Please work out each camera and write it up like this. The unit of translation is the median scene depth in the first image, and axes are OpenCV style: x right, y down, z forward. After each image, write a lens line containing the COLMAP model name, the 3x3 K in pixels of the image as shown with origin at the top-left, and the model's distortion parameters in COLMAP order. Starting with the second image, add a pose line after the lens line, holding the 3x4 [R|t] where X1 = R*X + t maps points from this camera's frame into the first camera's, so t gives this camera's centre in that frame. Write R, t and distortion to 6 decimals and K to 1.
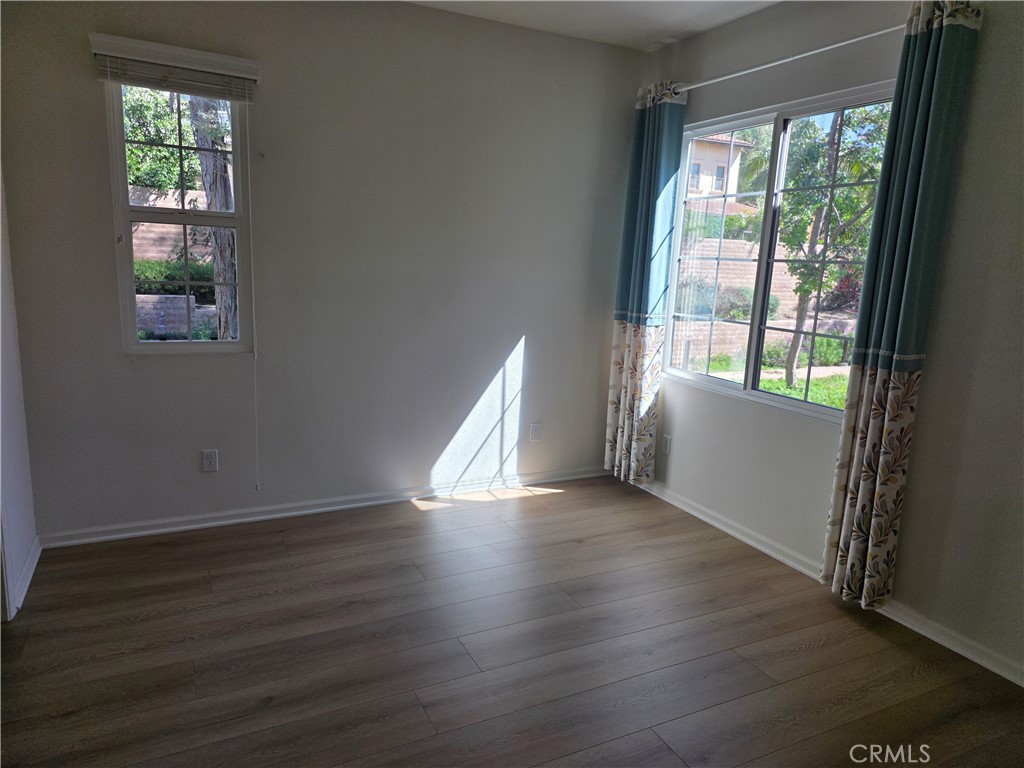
lens RADIAL K [[679.7, 0, 512.0], [0, 679.7, 384.0], [0, 0, 1]] dist [0.099170, -0.088781]
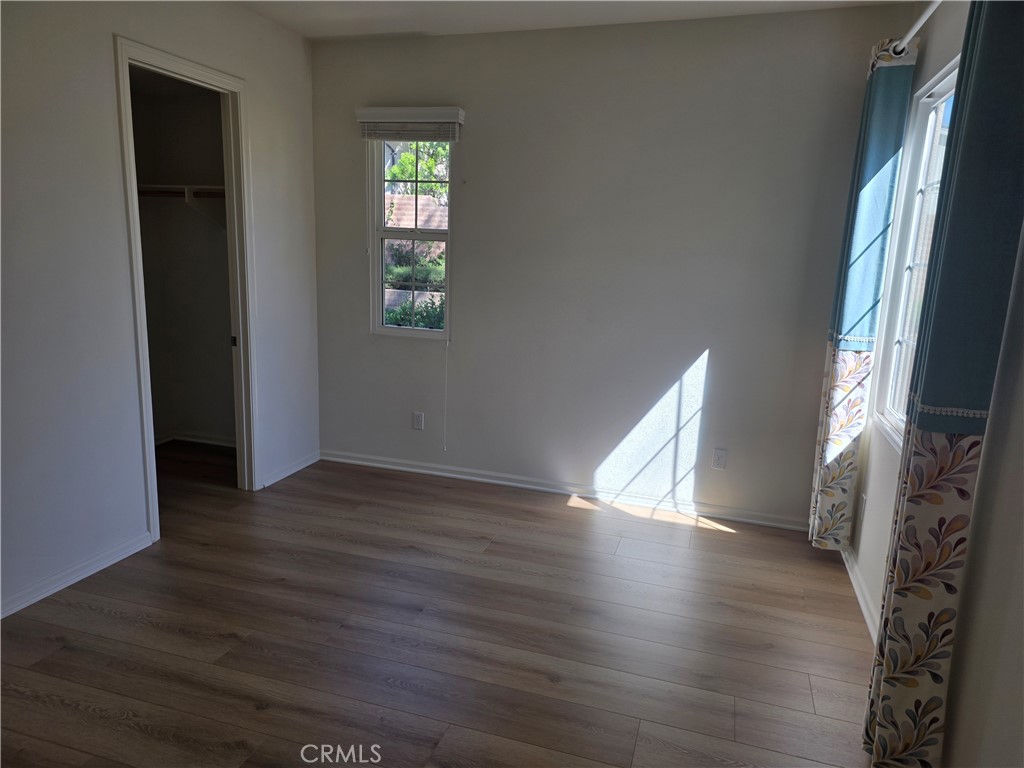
lens RADIAL K [[695.5, 0, 512.3], [0, 695.5, 373.0], [0, 0, 1]] dist [0.105650, -0.075126]
pose [[0.713433, 0.110261, -0.691994, 0.498475], [-0.137780, 0.990338, 0.015750, -0.019232], [0.687044, 0.084107, 0.721731, 0.149001]]
